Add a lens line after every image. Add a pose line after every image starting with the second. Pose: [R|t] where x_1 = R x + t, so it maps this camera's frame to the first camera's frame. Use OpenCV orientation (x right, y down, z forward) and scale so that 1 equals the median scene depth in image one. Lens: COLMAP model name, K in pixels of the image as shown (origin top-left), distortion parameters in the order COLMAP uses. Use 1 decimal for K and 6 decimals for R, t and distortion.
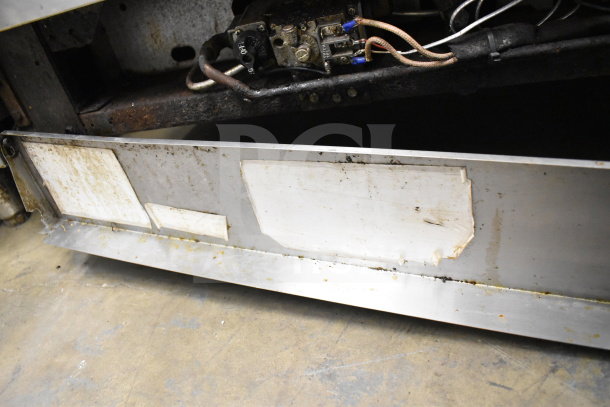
lens RADIAL K [[465.4, 0, 305.0], [0, 465.4, 203.5], [0, 0, 1]] dist [-0.103169, 0.005057]
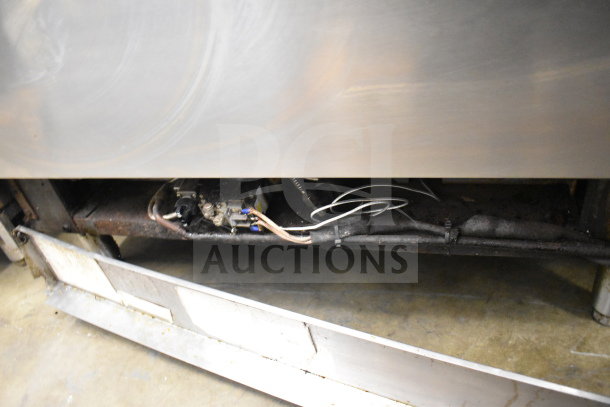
lens RADIAL K [[465.4, 0, 305.0], [0, 465.4, 203.5], [0, 0, 1]] dist [-0.103169, 0.005057]
pose [[0.997809, 0.065874, -0.006229, 0.217376], [-0.065540, 0.996891, 0.043745, -0.359851], [0.009091, -0.043241, 0.999023, -0.380239]]
